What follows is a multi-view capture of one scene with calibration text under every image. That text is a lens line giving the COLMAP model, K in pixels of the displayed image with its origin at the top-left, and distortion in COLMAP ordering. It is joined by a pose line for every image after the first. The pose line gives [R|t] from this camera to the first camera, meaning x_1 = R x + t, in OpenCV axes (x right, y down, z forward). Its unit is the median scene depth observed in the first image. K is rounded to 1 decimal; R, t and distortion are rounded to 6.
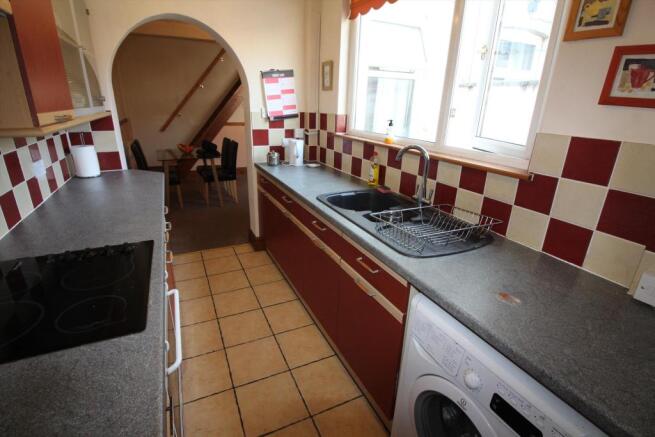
lens RADIAL K [[321.1, 0, 327.5], [0, 321.1, 218.5], [0, 0, 1]] dist [-0.049578, 0.000219]
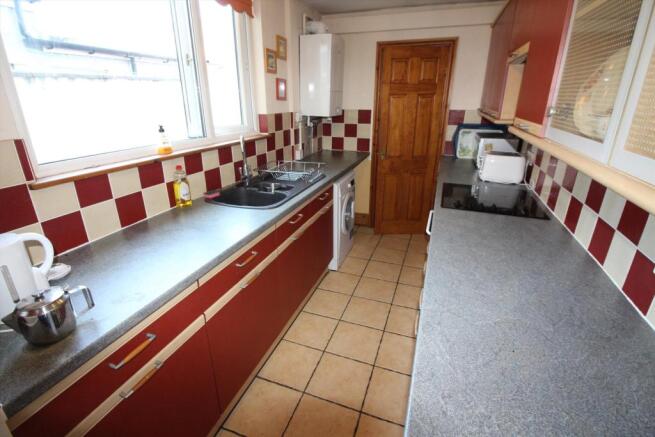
lens RADIAL K [[306.7, 0, 327.5], [0, 306.7, 218.5], [0, 0, 1]] dist [-0.066341, 0.000111]
pose [[-0.701657, -0.282282, 0.654213, -0.666236], [0.218792, 0.788455, 0.574864, -0.471794], [-0.678091, 0.546494, -0.491464, 1.236640]]
